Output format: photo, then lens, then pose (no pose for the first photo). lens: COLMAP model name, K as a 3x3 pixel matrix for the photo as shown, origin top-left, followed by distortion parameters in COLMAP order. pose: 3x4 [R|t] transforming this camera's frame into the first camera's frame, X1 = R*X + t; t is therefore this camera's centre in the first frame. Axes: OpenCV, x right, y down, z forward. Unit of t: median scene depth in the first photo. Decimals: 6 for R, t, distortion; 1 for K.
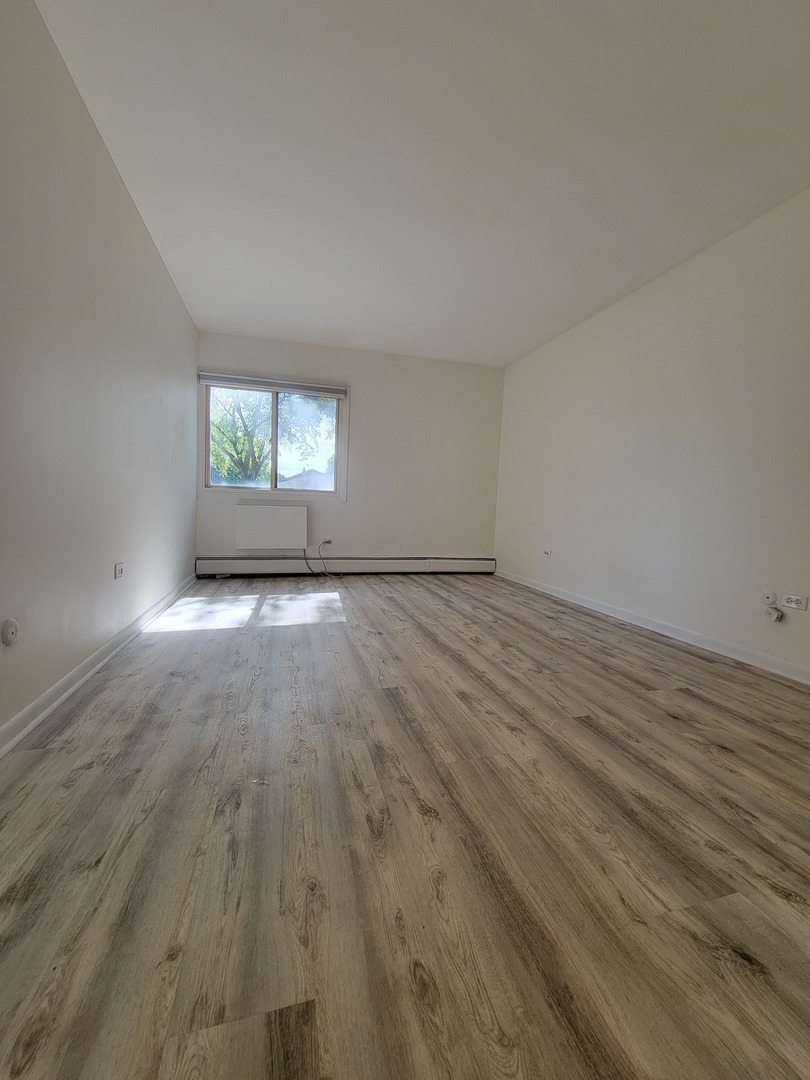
lens RADIAL K [[440.8, 0, 403.2], [0, 440.8, 539.3], [0, 0, 1]] dist [-0.001626, 0.000364]
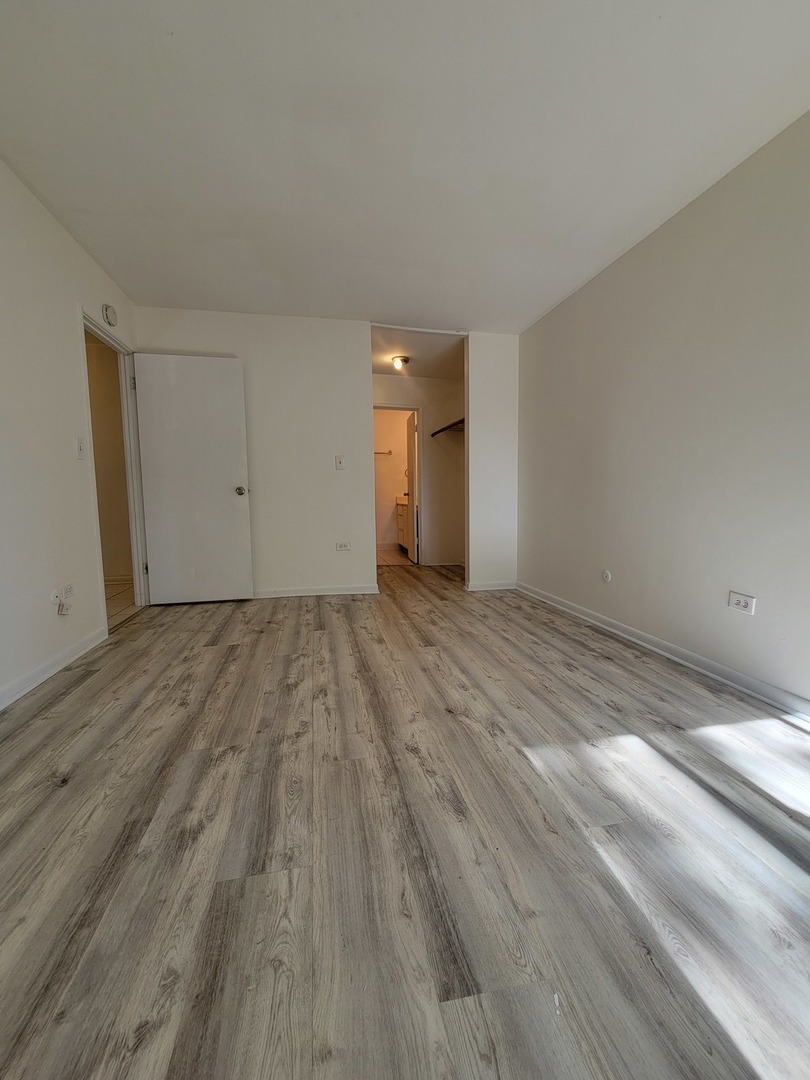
lens RADIAL K [[461.2, 0, 405.0], [0, 461.2, 540.0], [0, 0, 1]] dist [-0.001067, 0.000039]
pose [[-0.997691, -0.036867, 0.057035, -0.019381], [-0.026773, 0.985324, 0.168582, -0.217588], [-0.062413, 0.166665, -0.984036, 2.215536]]
